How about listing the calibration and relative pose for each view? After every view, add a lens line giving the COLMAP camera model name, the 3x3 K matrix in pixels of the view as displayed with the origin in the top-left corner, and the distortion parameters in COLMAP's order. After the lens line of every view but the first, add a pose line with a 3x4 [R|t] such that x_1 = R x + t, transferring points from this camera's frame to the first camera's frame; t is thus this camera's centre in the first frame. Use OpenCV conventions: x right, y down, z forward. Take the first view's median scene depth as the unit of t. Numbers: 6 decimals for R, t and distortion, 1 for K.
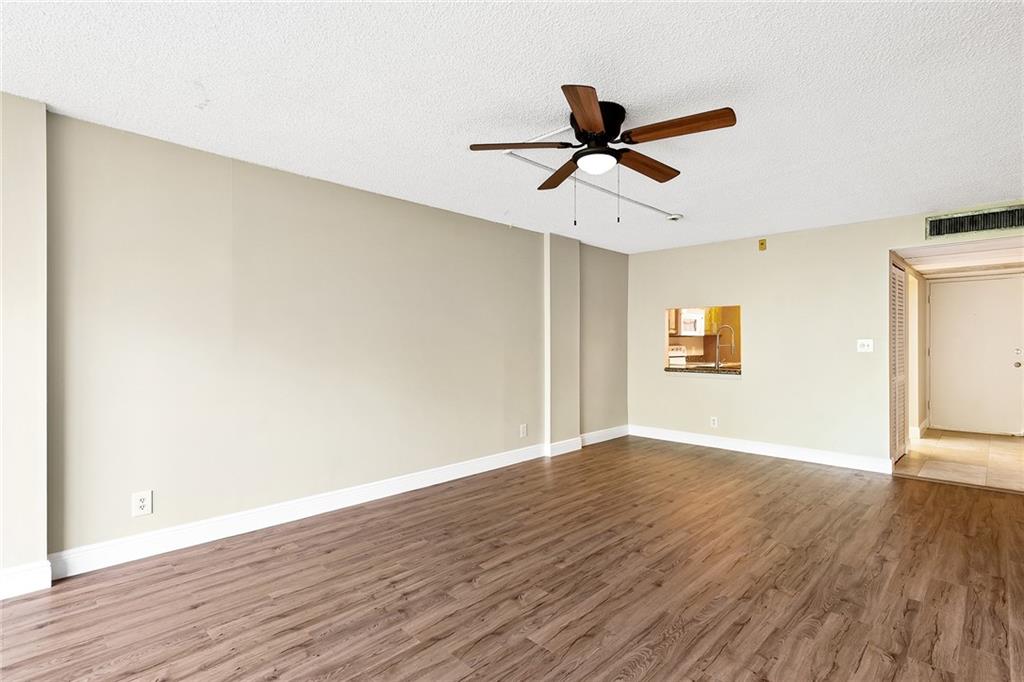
lens RADIAL K [[471.7, 0, 510.5], [0, 471.7, 341.3], [0, 0, 1]] dist [0.000591, 0.000045]
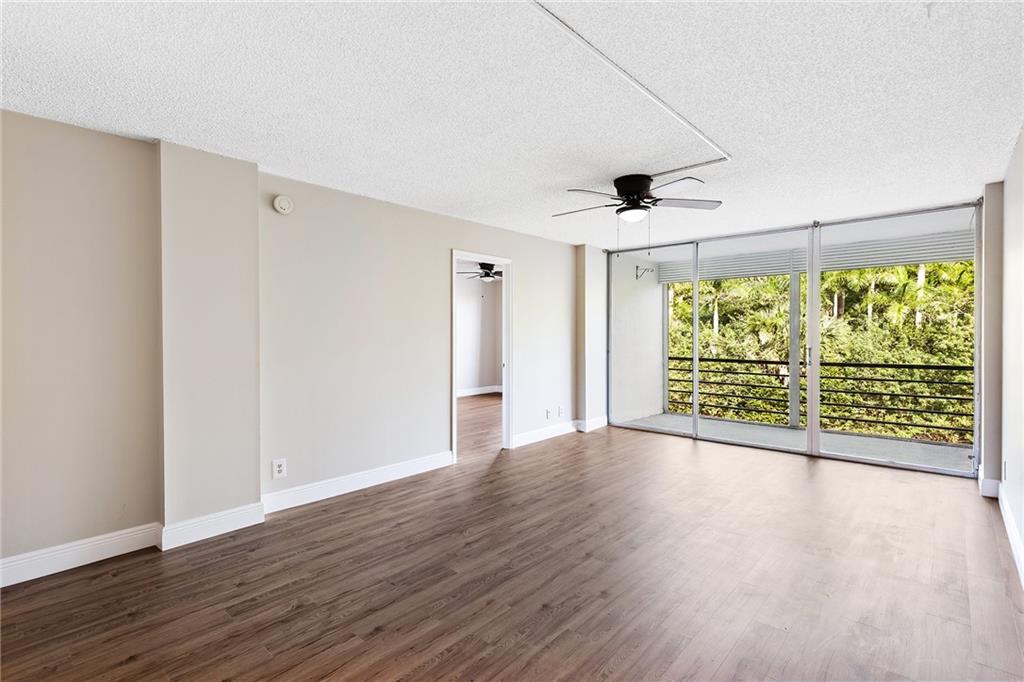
lens RADIAL K [[471.7, 0, 513.6], [0, 471.7, 337.8], [0, 0, 1]] dist [0.000591, 0.000045]
pose [[-0.998773, 0.001610, -0.049498, 0.593828], [0.001344, 0.999985, 0.005401, -0.013044], [0.049506, 0.005328, -0.998760, 2.324840]]
